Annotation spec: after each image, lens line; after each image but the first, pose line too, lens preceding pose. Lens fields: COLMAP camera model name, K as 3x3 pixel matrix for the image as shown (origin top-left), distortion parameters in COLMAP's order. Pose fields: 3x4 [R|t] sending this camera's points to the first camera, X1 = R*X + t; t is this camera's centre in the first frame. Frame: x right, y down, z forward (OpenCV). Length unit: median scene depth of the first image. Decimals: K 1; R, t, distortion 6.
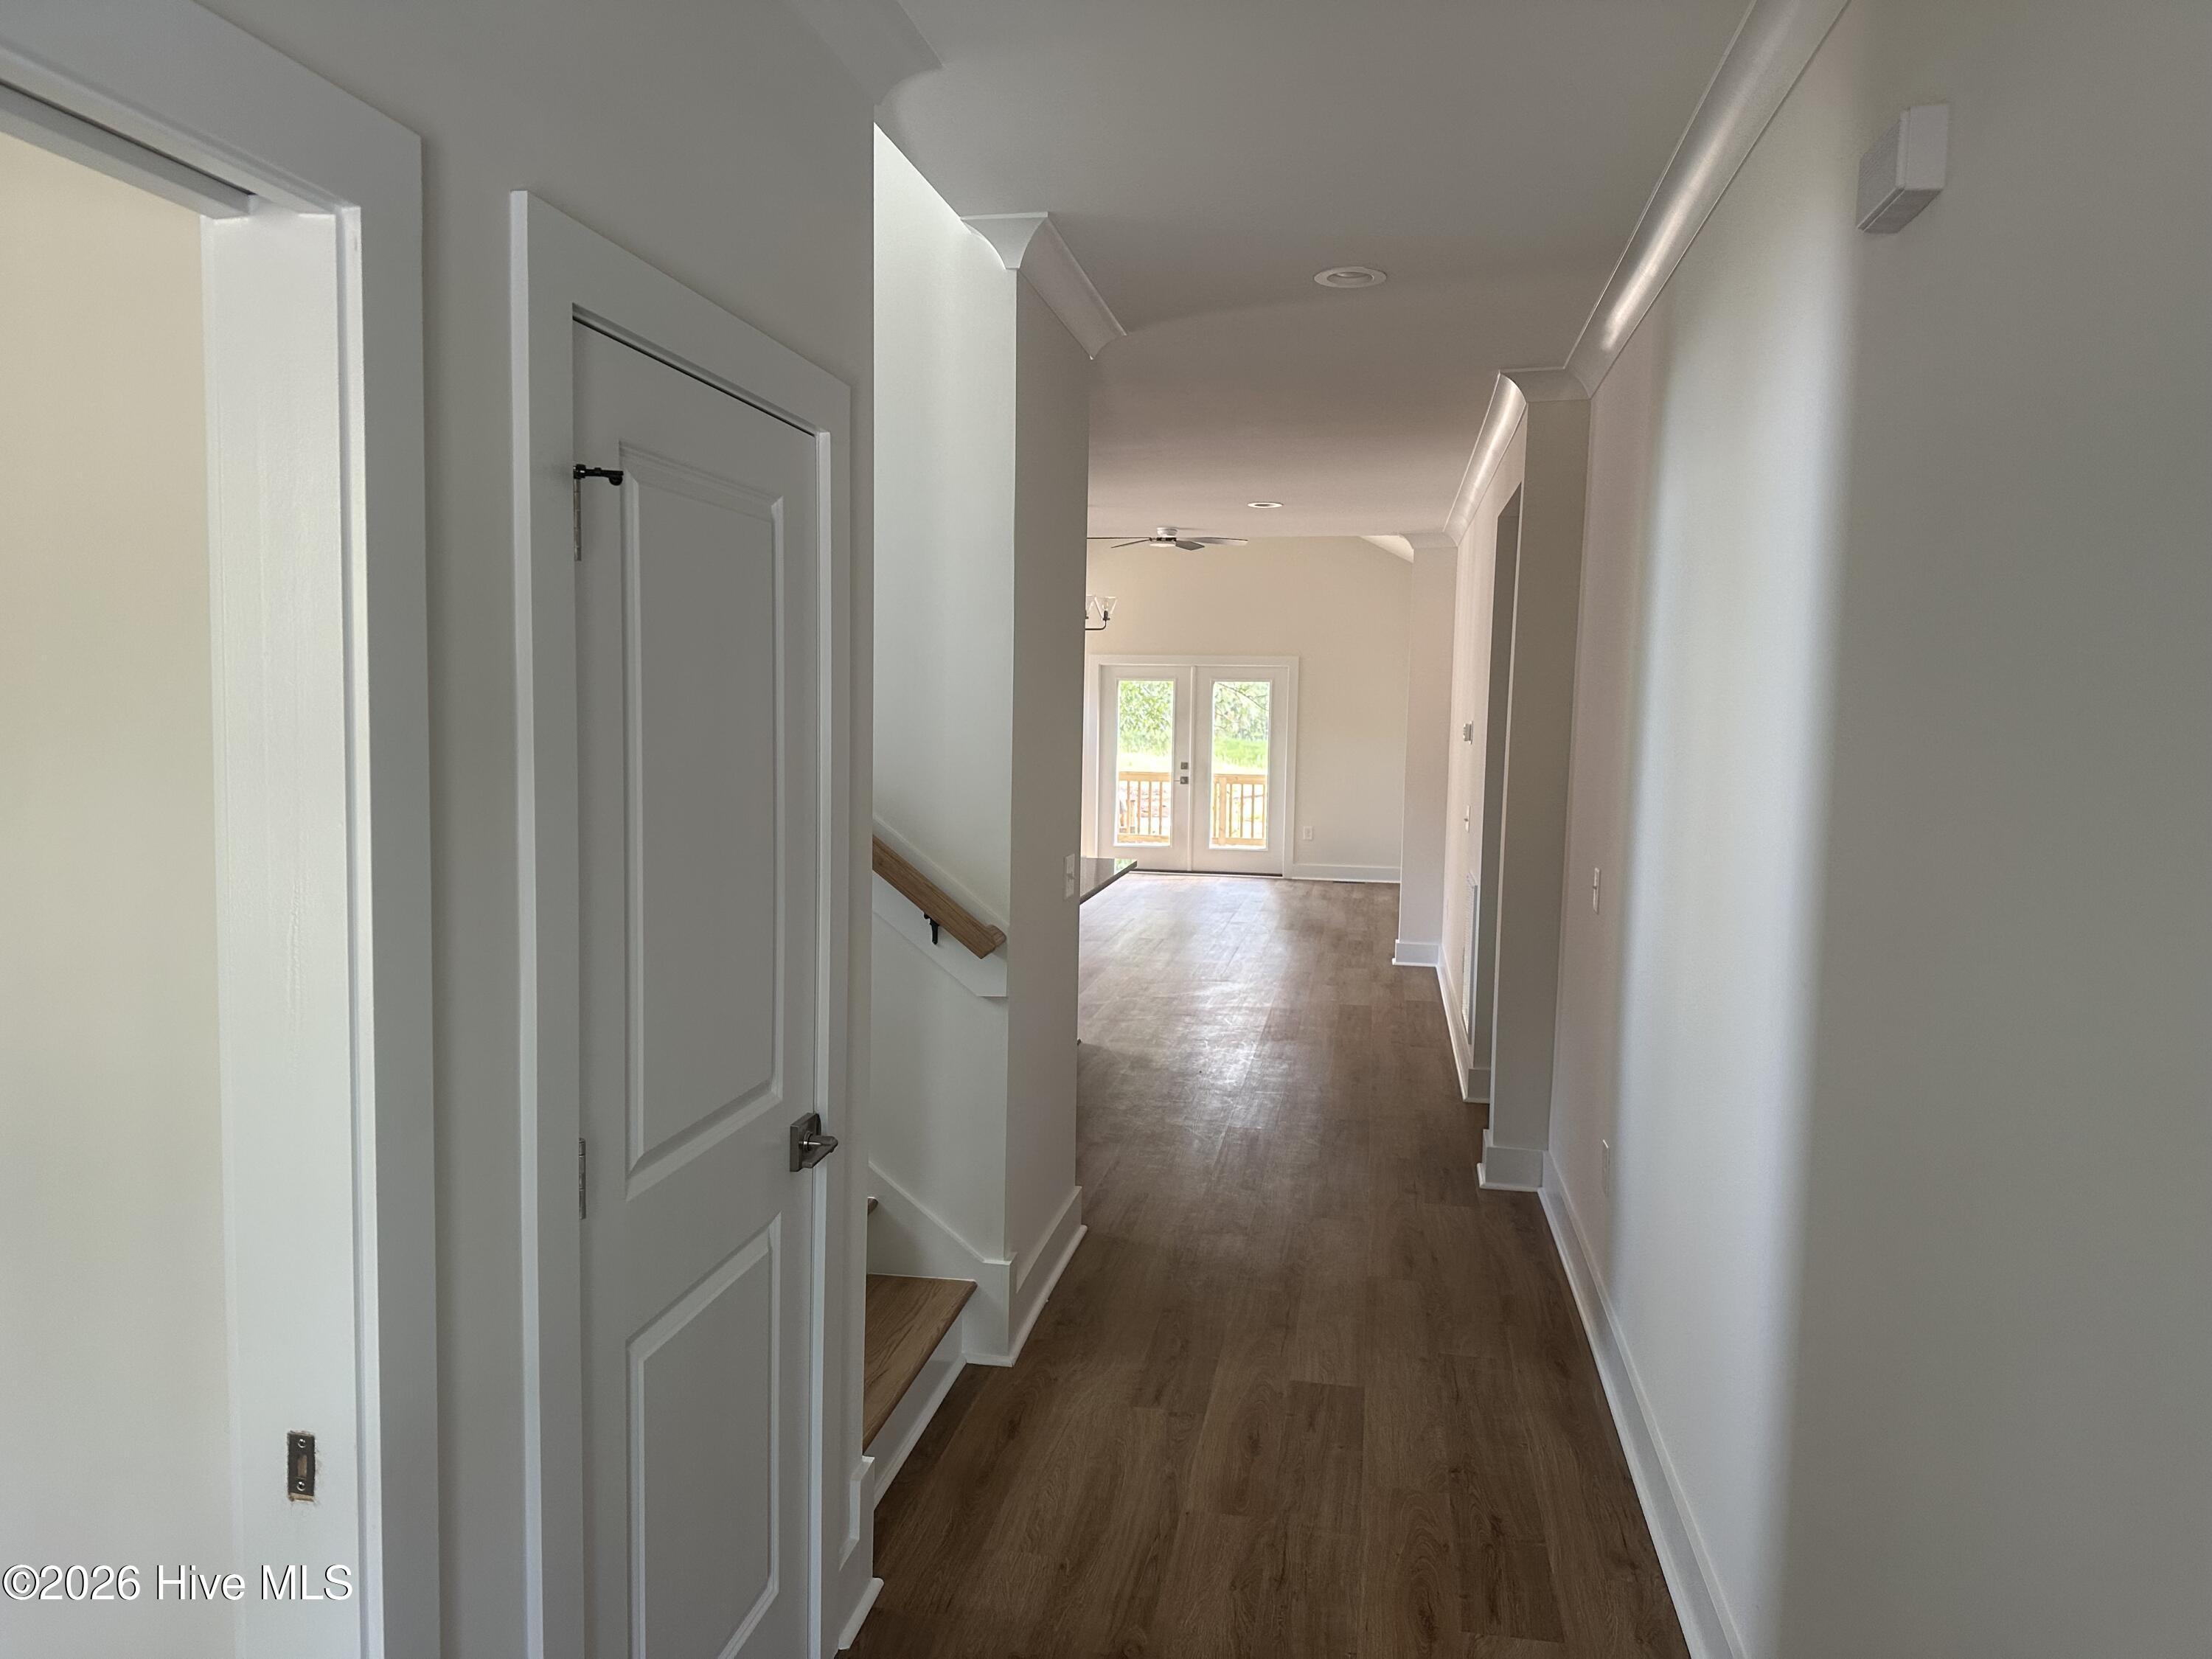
lens RADIAL K [[1550.3, 0, 1065.5], [0, 1550.3, 824.2], [0, 0, 1]] dist [-0.000421, 0.000500]
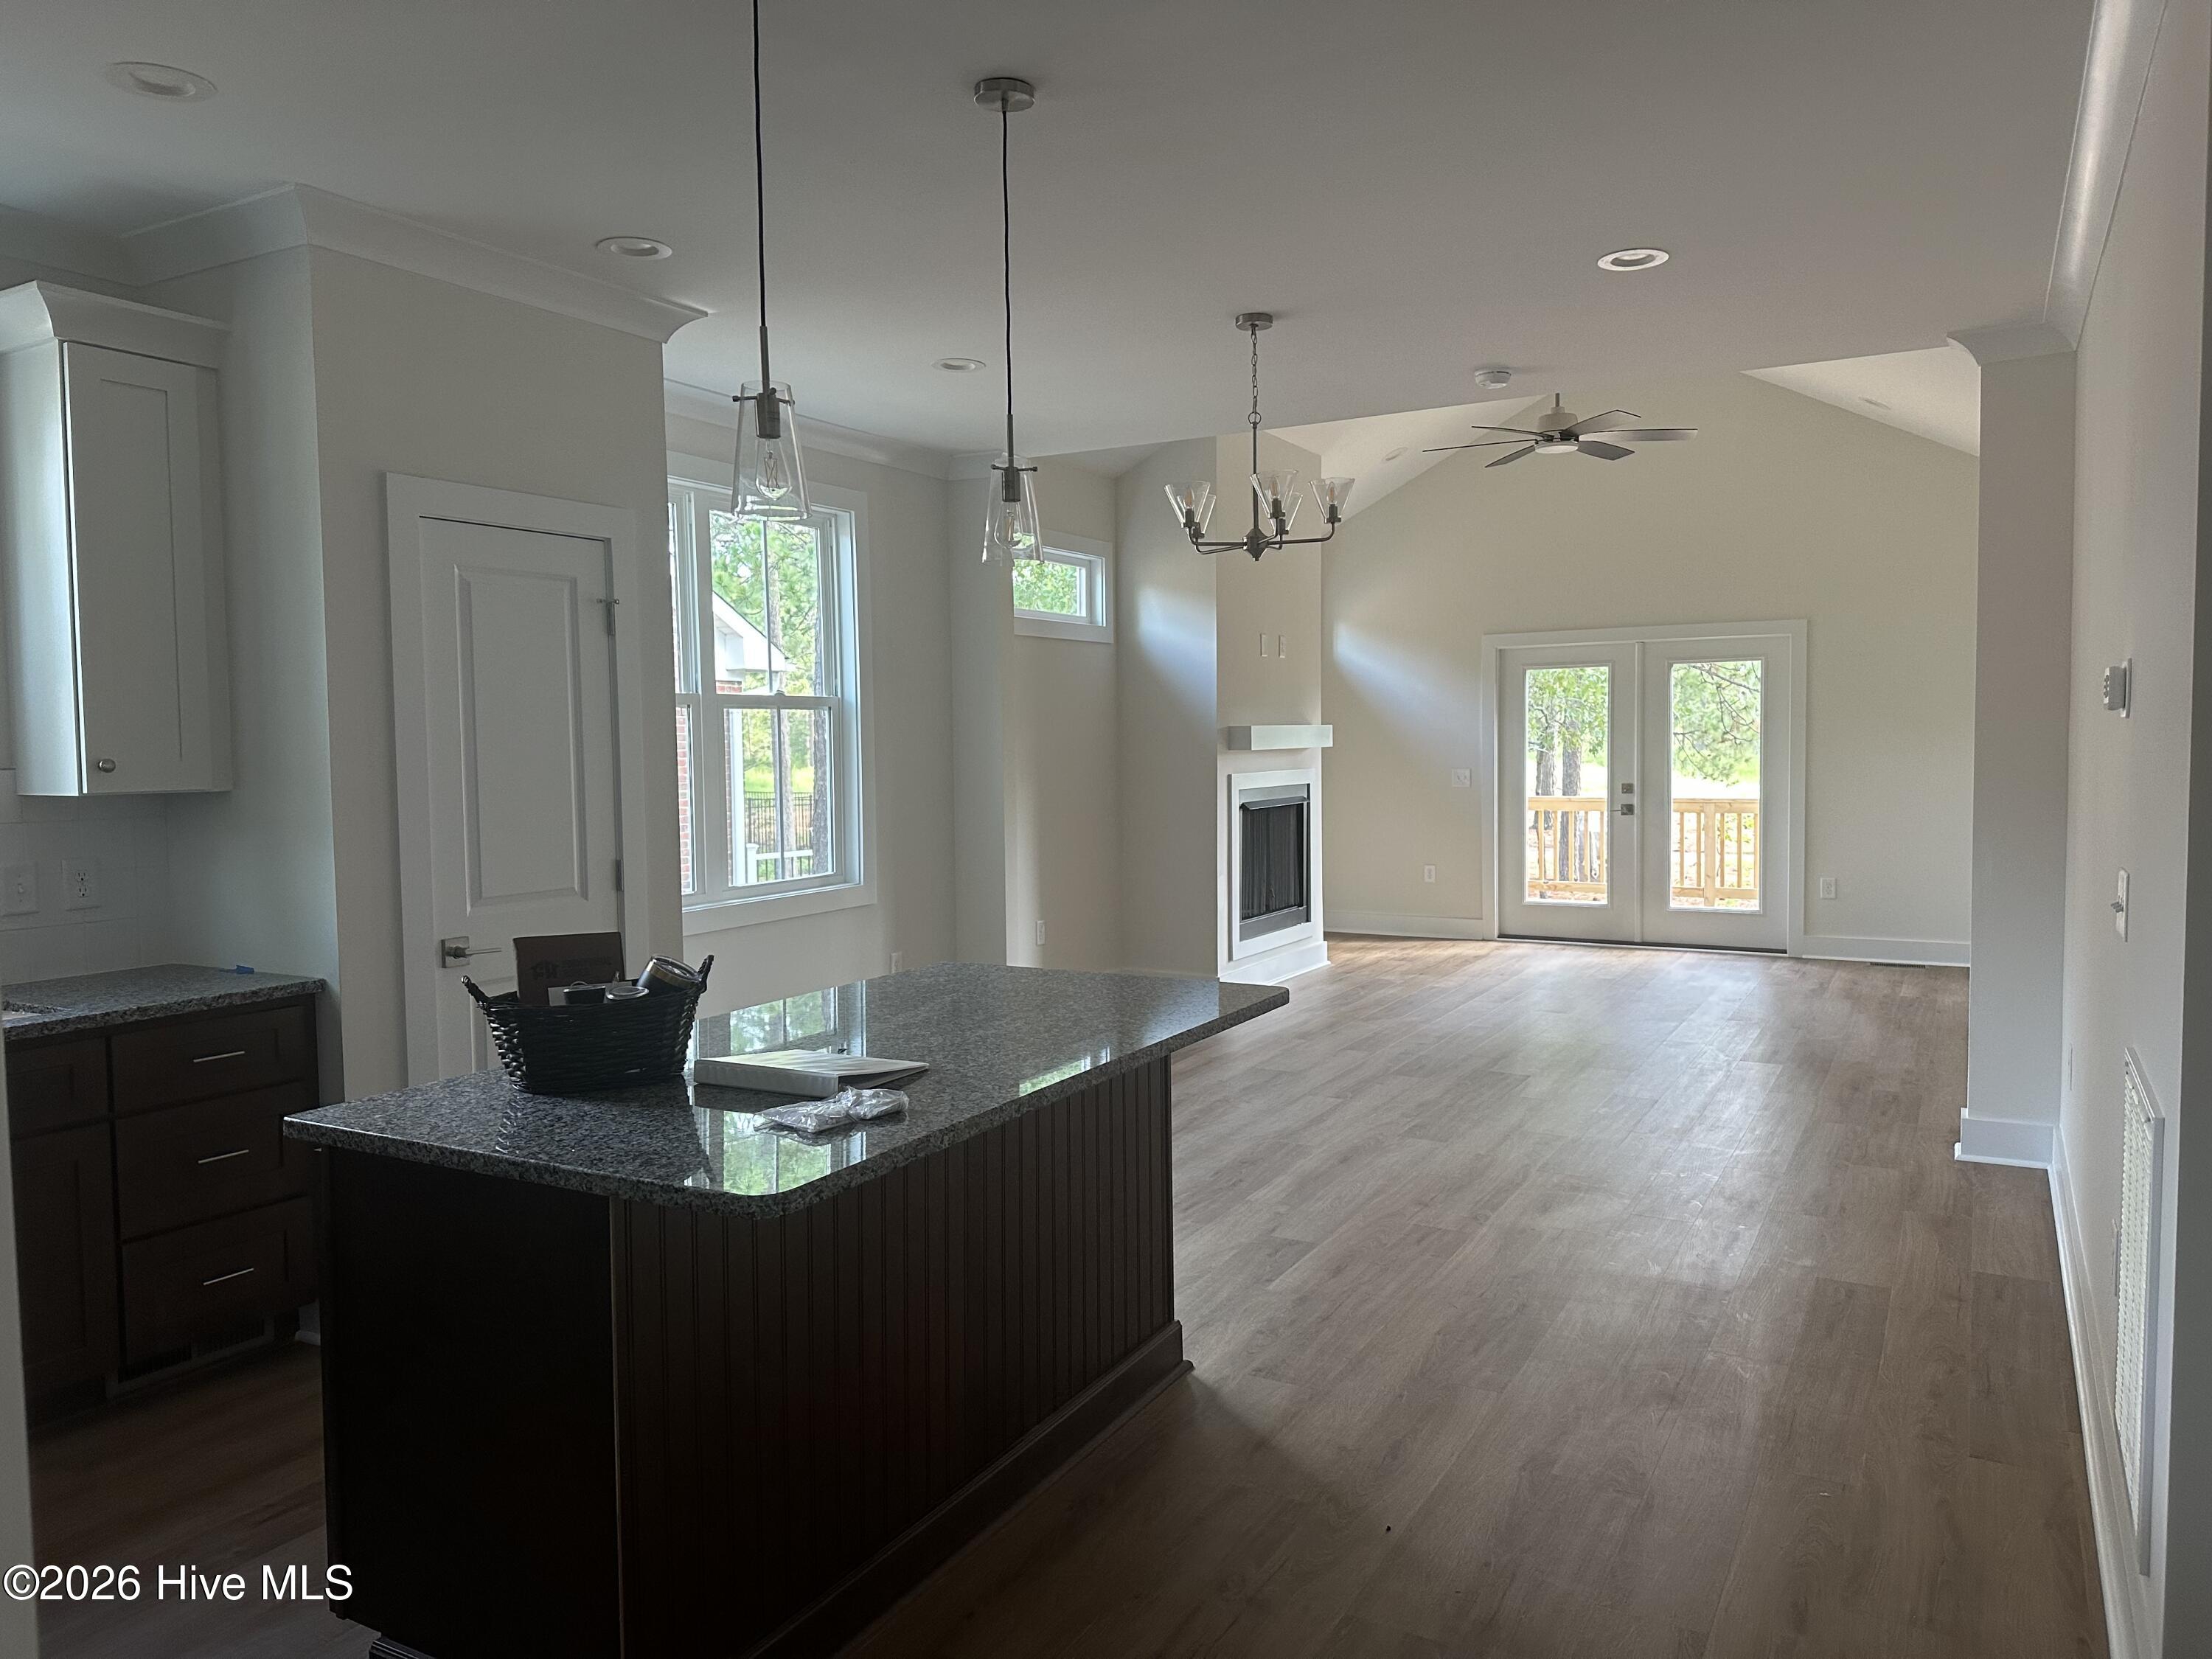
lens RADIAL K [[1531.7, 0, 1104.7], [0, 1531.7, 817.7], [0, 0, 1]] dist [0.133452, -0.211387]
pose [[0.951114, -0.010156, -0.308672, 0.070151], [0.002762, 0.999699, -0.024380, -0.008816], [0.308827, 0.022335, 0.950856, 0.279574]]
